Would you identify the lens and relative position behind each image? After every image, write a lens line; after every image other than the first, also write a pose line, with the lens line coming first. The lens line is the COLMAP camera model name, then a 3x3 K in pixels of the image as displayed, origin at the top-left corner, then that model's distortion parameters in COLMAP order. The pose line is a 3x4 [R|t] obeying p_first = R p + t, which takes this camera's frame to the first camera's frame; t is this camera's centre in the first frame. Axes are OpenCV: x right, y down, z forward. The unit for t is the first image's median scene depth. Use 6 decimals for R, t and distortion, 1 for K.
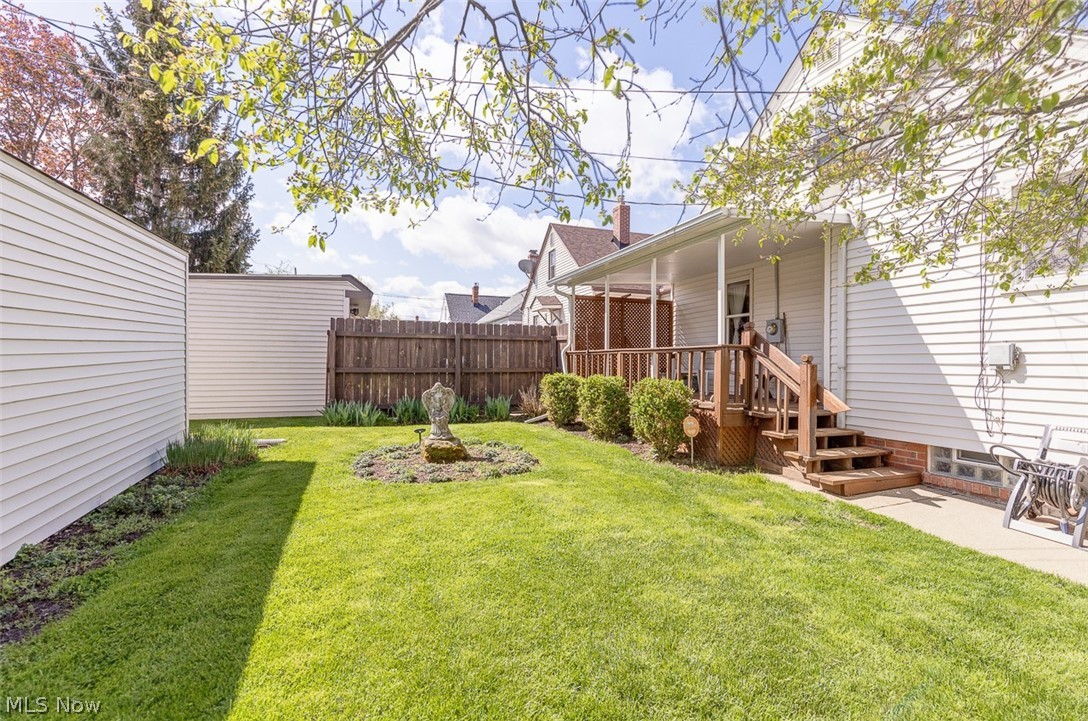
lens RADIAL K [[495.6, 0, 544.4], [0, 495.6, 356.5], [0, 0, 1]] dist [0.011051, -0.001595]
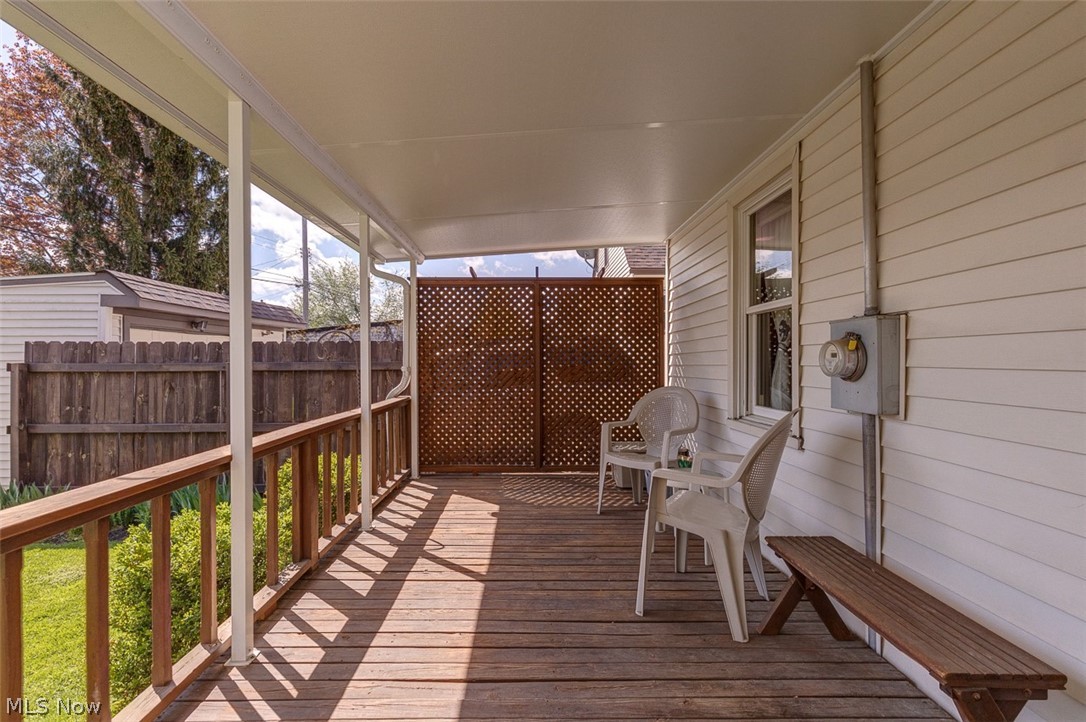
lens RADIAL K [[494.7, 0, 540.2], [0, 494.7, 356.9], [0, 0, 1]] dist [0.011051, -0.001595]
pose [[0.936967, -0.012923, -0.349179, 0.454083], [0.016418, 0.999840, 0.007052, -0.066984], [0.349032, -0.012340, 0.937029, 0.805078]]
